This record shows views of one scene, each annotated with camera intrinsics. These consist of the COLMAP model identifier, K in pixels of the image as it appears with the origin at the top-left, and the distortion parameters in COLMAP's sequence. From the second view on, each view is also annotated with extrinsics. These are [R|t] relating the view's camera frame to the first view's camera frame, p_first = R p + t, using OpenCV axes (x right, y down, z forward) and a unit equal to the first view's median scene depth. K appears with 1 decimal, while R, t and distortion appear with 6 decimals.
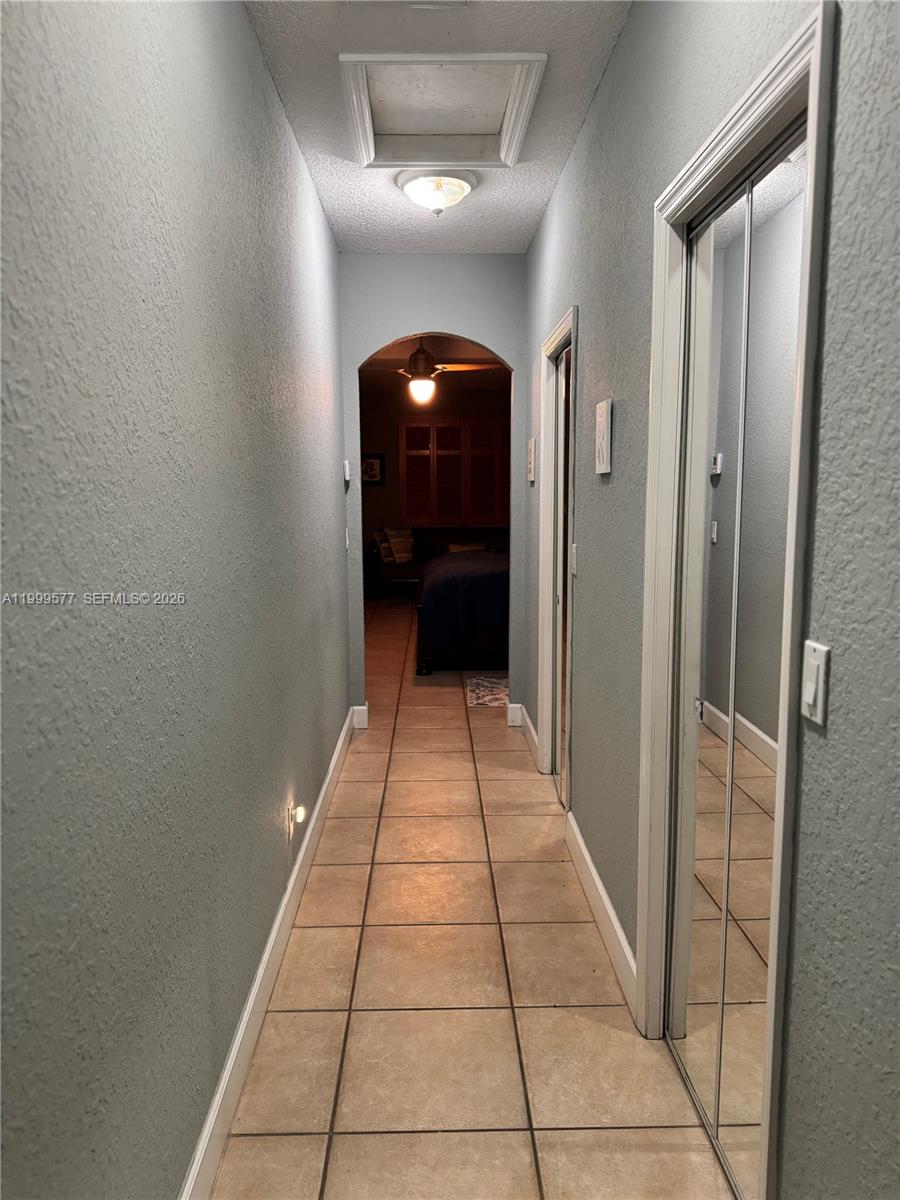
lens RADIAL K [[842.5, 0, 450.0], [0, 842.5, 600.0], [0, 0, 1]] dist [-0.001448, -0.000309]
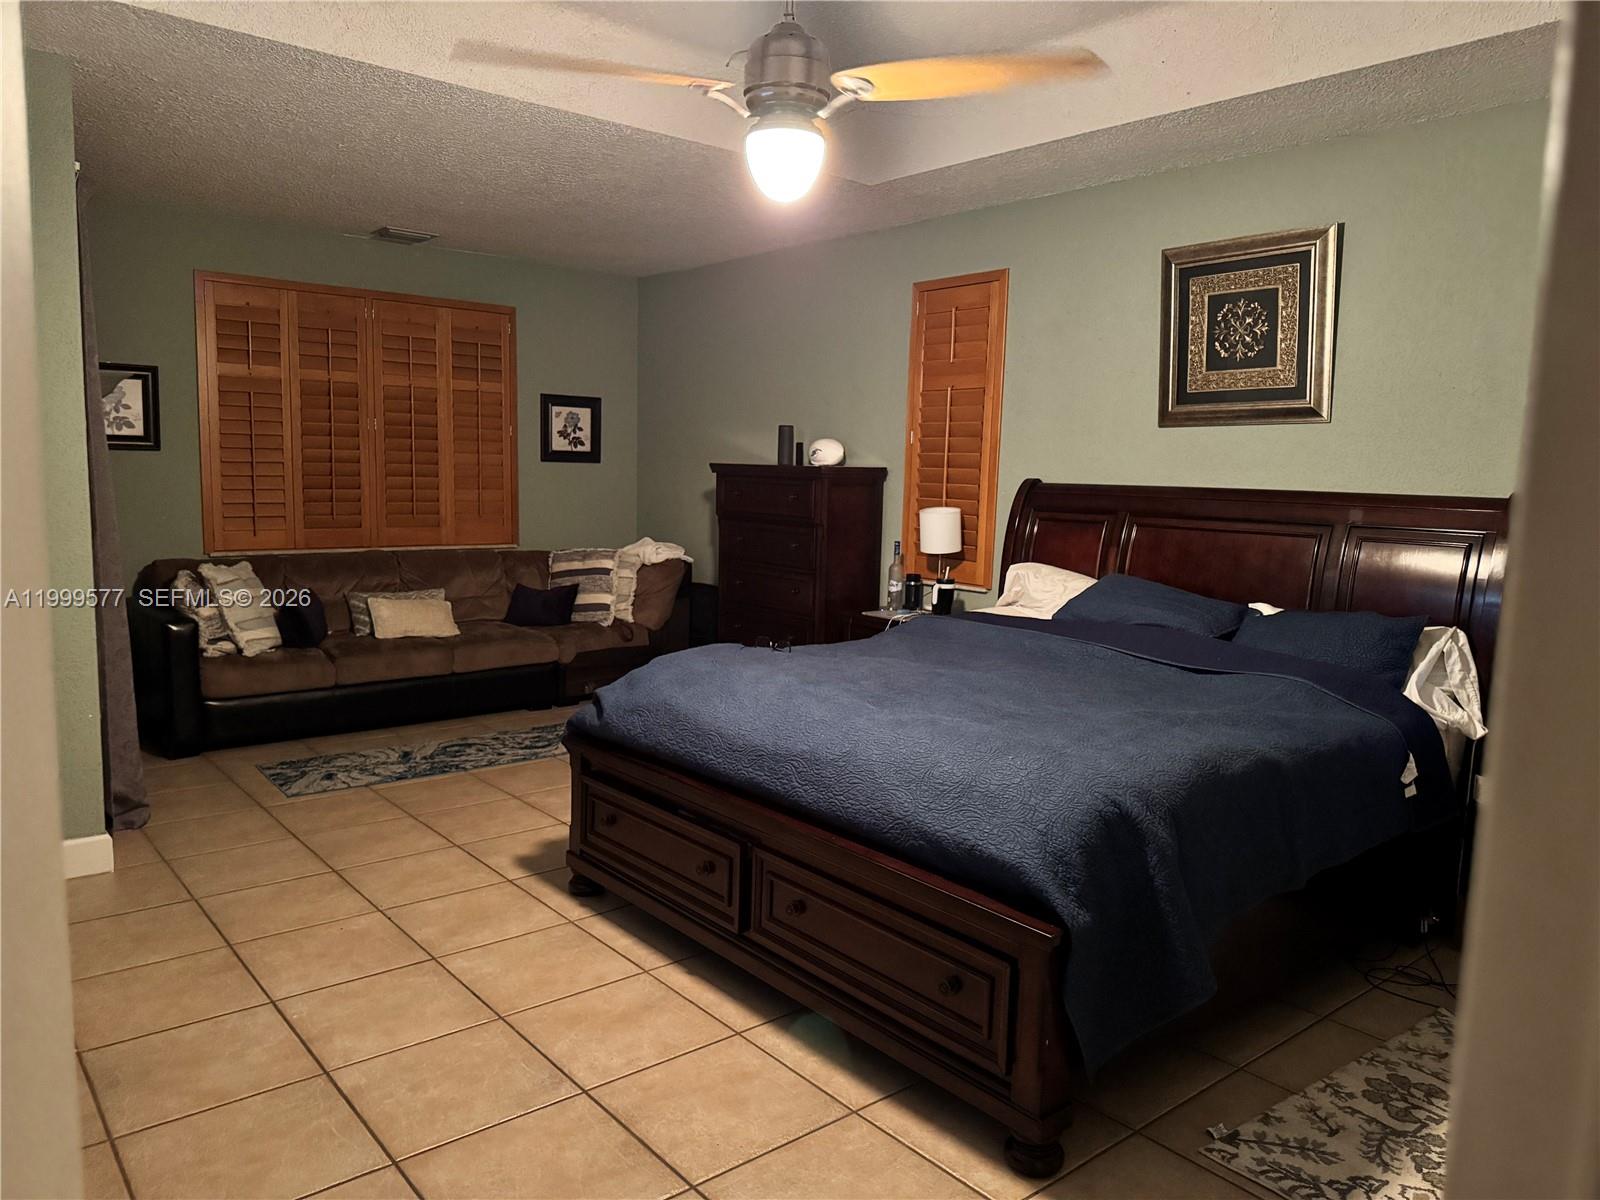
lens RADIAL K [[1123.4, 0, 800.0], [0, 1123.4, 600.0], [0, 0, 1]] dist [-0.001448, -0.000309]
pose [[0.787199, -0.051485, 0.614546, -0.176282], [0.050857, 0.998534, 0.018509, -0.065954], [-0.614598, 0.016683, 0.788664, 0.446532]]
